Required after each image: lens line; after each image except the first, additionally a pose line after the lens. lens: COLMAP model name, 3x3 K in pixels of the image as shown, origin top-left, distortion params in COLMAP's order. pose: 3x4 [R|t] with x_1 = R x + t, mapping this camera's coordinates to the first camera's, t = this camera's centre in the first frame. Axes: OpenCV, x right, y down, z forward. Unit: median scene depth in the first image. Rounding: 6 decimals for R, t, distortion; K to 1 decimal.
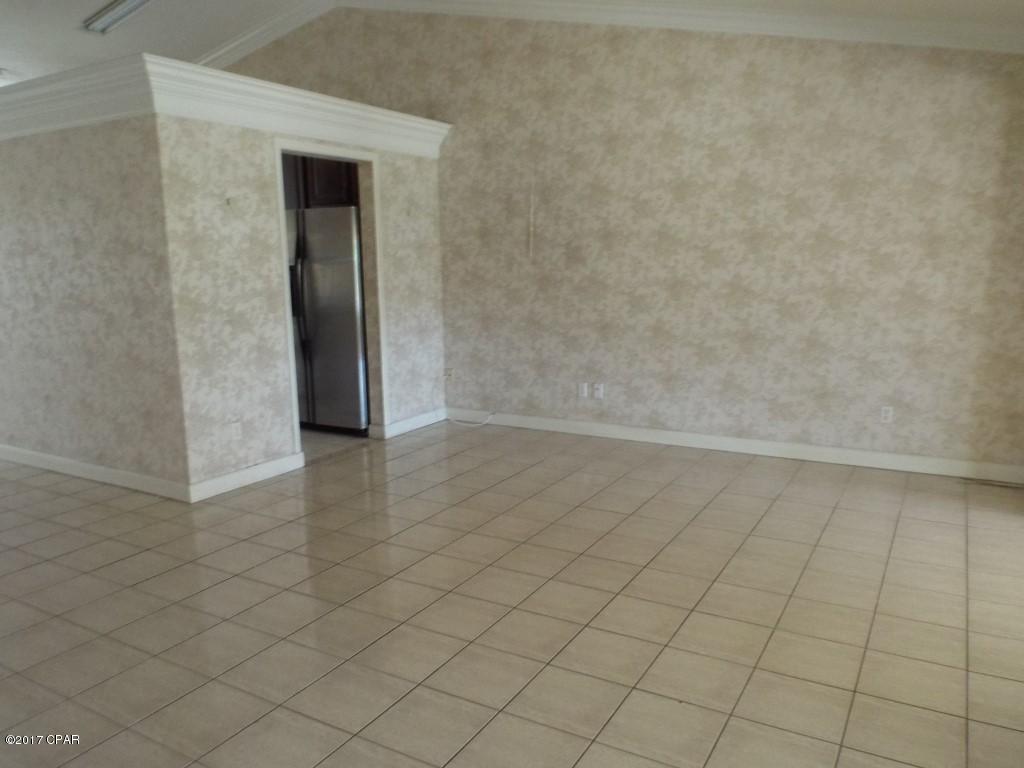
lens RADIAL K [[767.3, 0, 512.9], [0, 767.3, 383.0], [0, 0, 1]] dist [-0.002235, -0.004638]
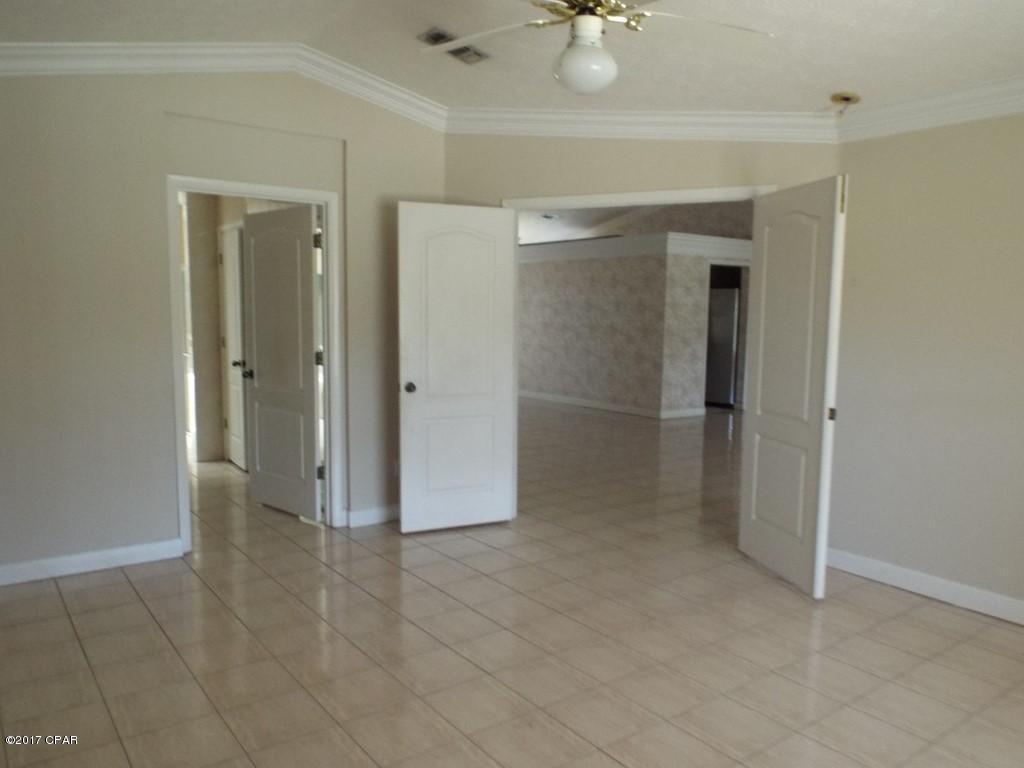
lens RADIAL K [[767.3, 0, 513.0], [0, 767.3, 388.2], [0, 0, 1]] dist [-0.002235, -0.004638]
pose [[0.919051, 0.072554, -0.387402, 0.051127], [-0.095843, 0.994547, -0.041112, 0.190522], [0.382307, 0.074914, 0.920994, -1.210093]]
